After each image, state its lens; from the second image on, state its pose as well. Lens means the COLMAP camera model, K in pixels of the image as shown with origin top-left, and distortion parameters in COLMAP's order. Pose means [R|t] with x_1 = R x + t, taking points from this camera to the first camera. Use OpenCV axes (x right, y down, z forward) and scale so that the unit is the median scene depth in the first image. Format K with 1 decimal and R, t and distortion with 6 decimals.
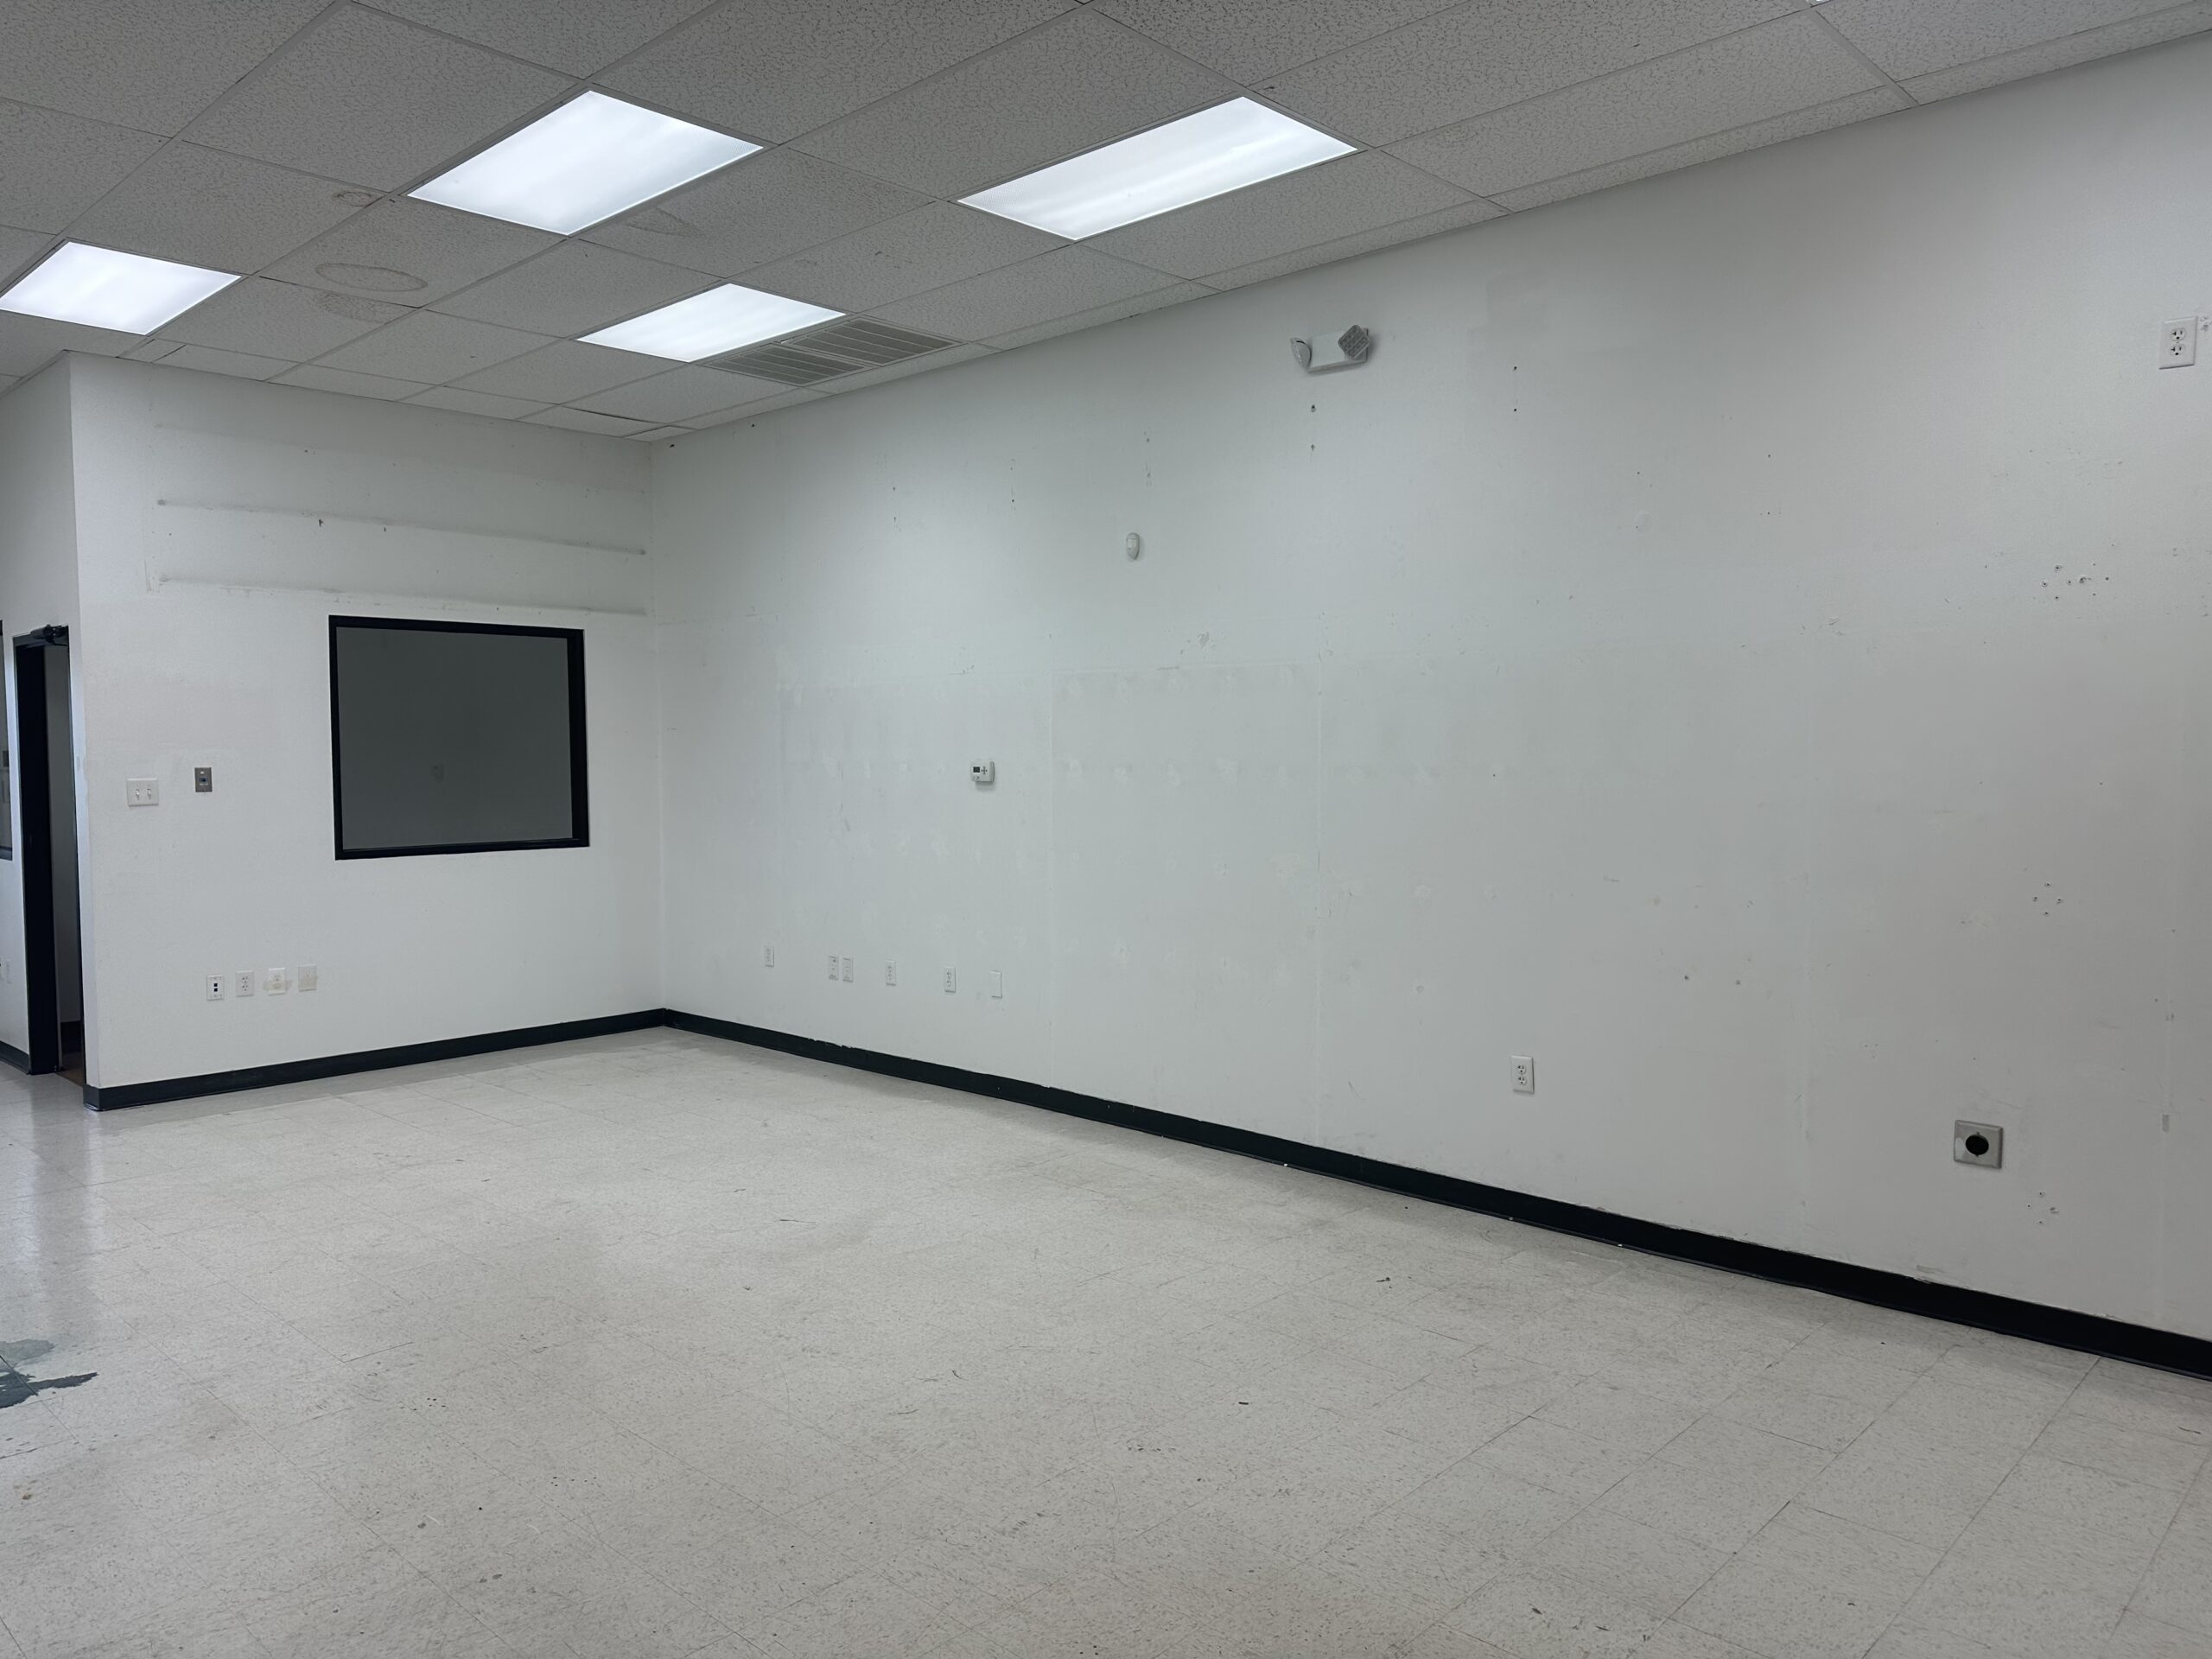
lens RADIAL K [[1549.9, 0, 1101.0], [0, 1549.9, 832.3], [0, 0, 1]] dist [0.037472, -0.043390]
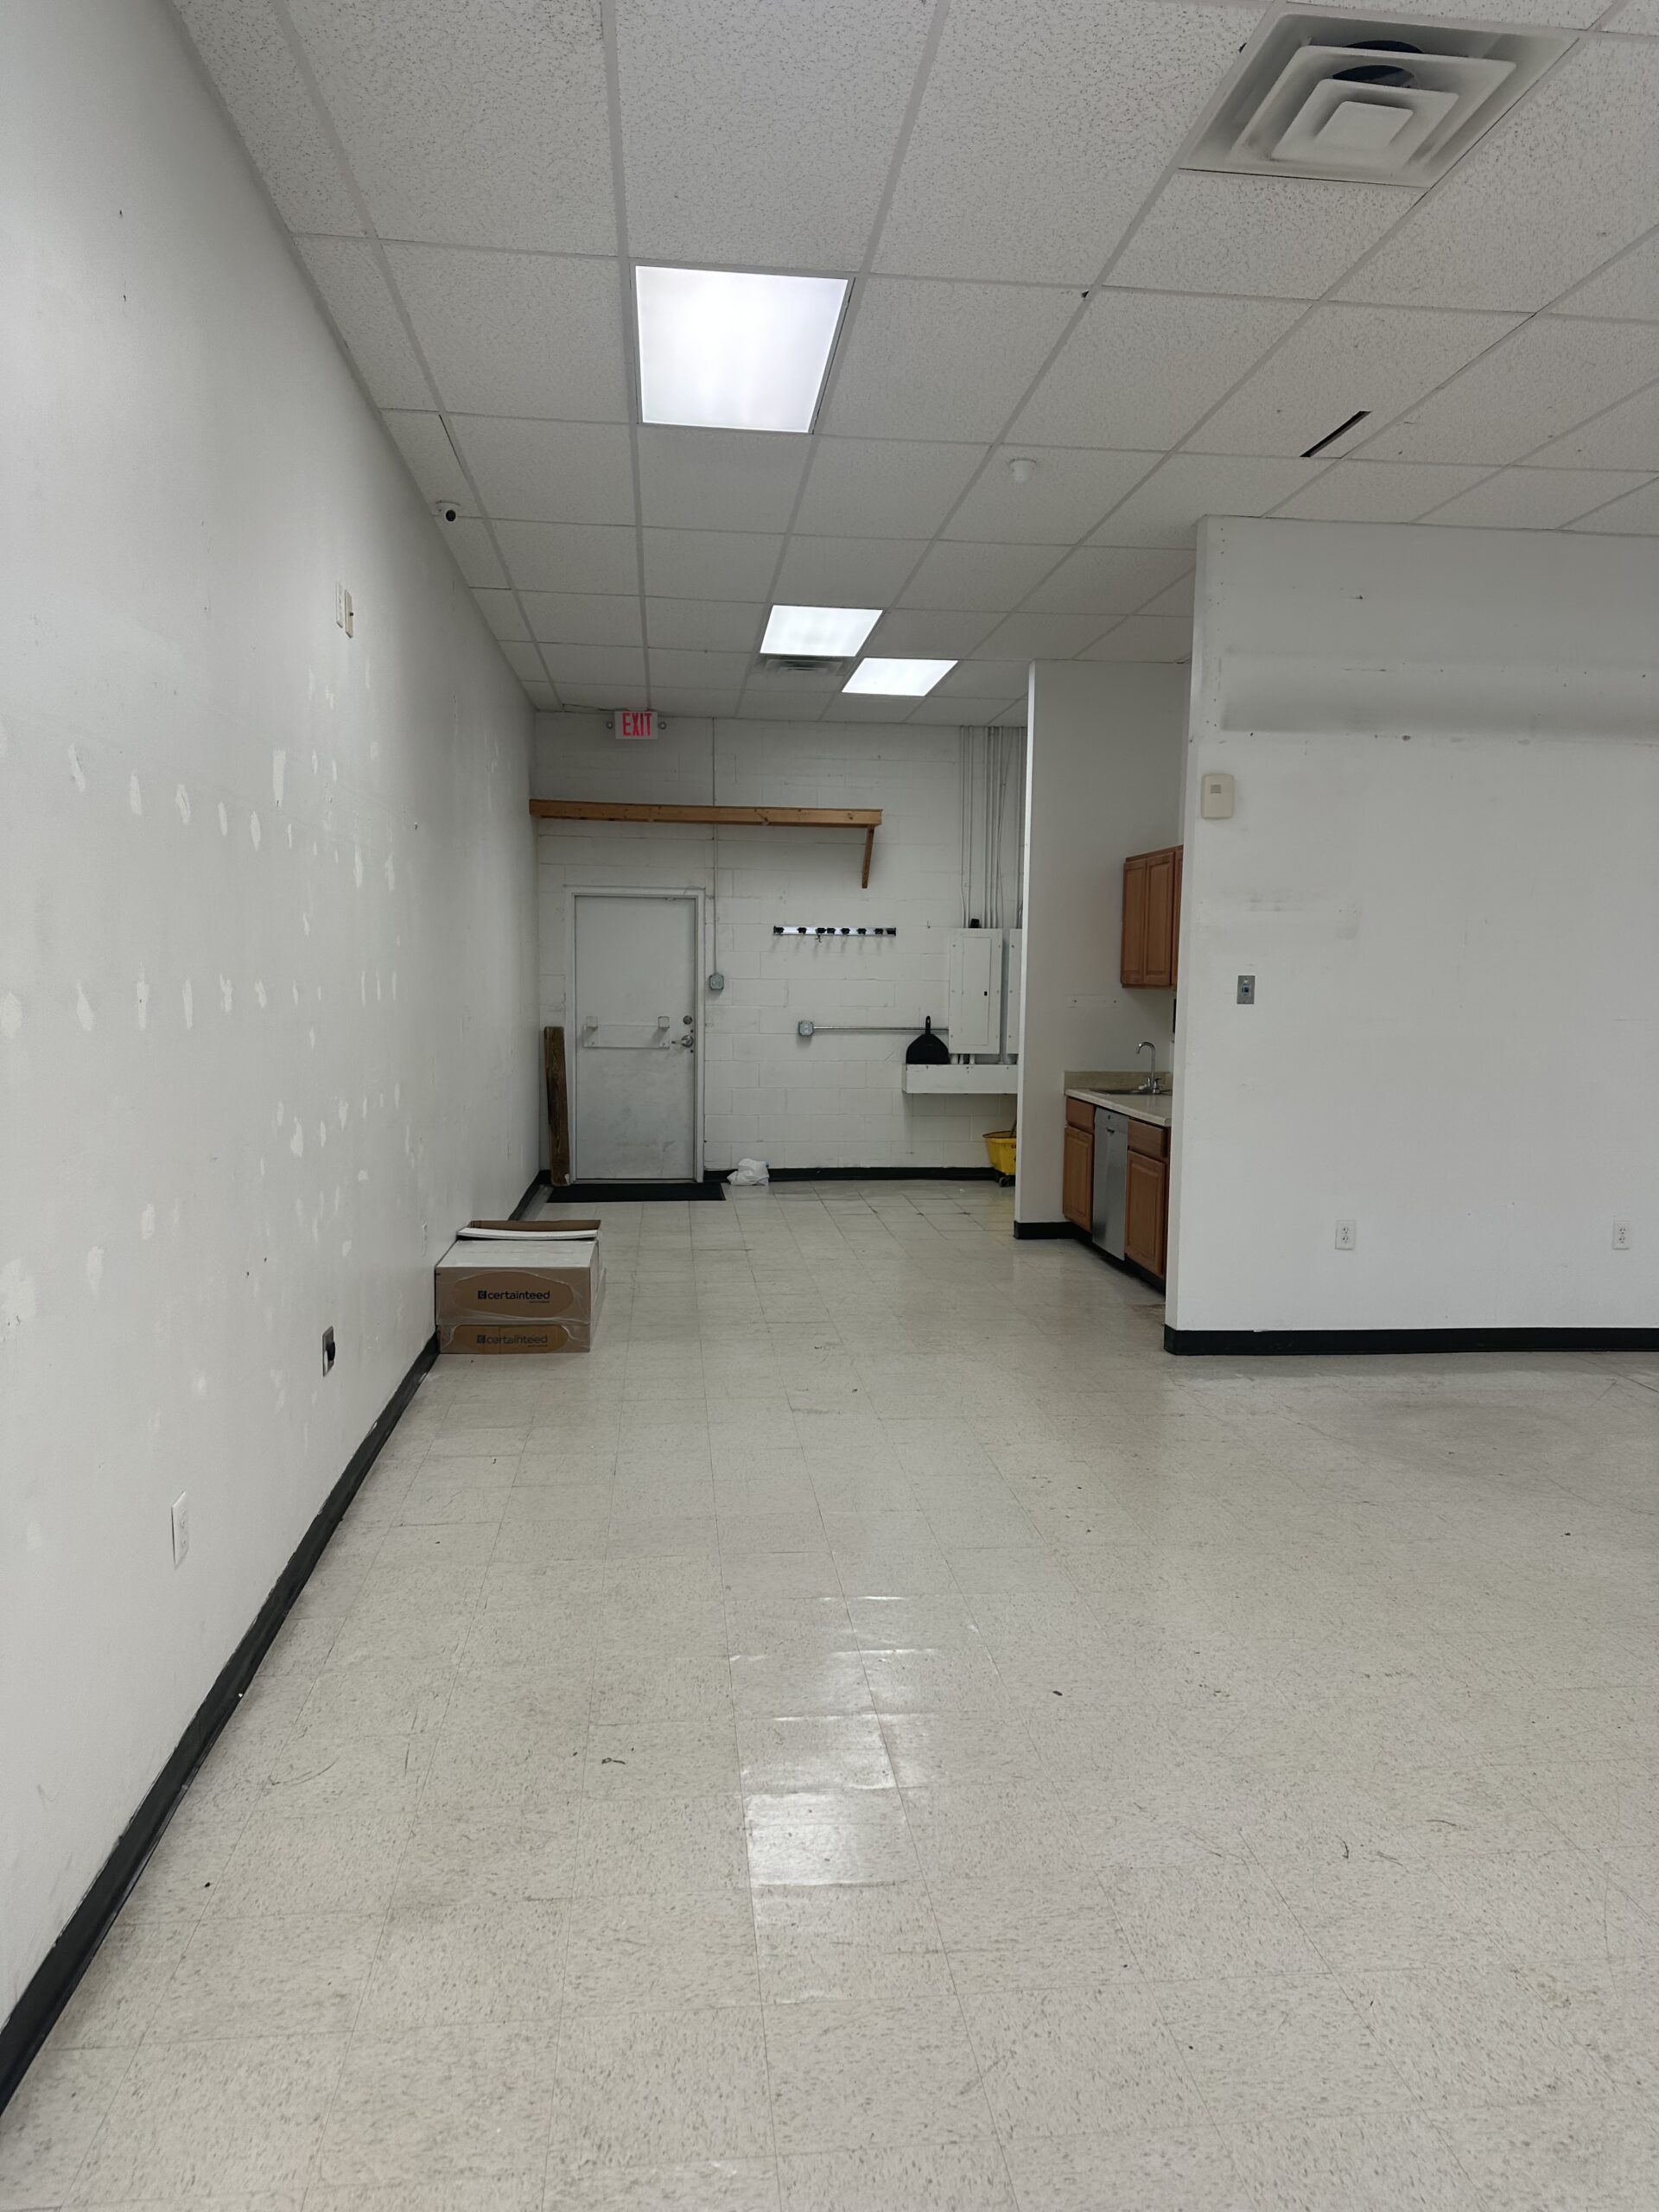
lens RADIAL K [[1549.9, 0, 830.4], [0, 1549.9, 1105.6], [0, 0, 1]] dist [0.037472, -0.043390]
pose [[-0.761819, -0.066848, 0.644331, -0.365086], [0.026233, 0.990662, 0.133795, -0.093680], [-0.647258, 0.118830, -0.752952, 1.718894]]
